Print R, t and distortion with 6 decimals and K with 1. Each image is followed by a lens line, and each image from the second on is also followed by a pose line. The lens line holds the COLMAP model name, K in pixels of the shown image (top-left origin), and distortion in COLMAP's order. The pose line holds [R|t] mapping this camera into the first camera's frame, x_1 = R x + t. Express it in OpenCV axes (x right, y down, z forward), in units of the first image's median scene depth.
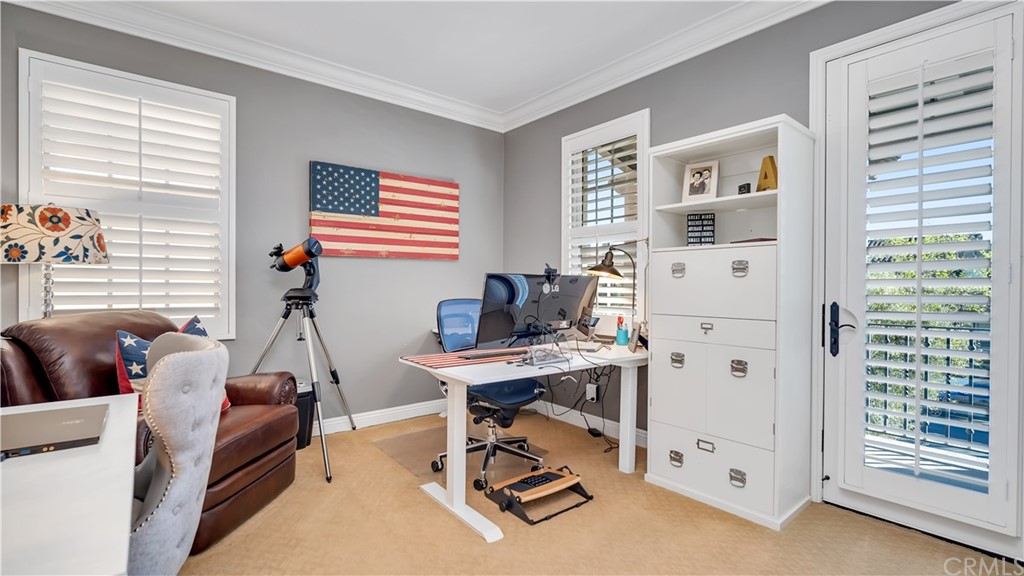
lens RADIAL K [[453.0, 0, 509.0], [0, 453.0, 272.2], [0, 0, 1]] dist [-0.007126, 0.001024]
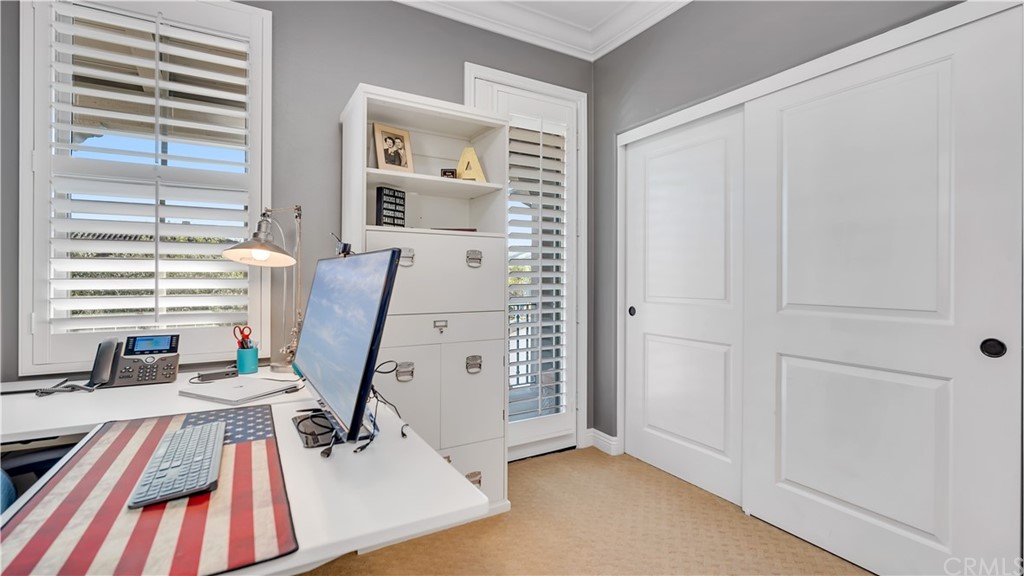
lens RADIAL K [[453.0, 0, 509.0], [0, 453.0, 272.2], [0, 0, 1]] dist [-0.007126, 0.001024]
pose [[0.164056, 0.012066, 0.986377, -0.353810], [-0.031212, 0.999488, -0.007035, 0.020808], [-0.985957, -0.029633, 0.164349, 0.658895]]
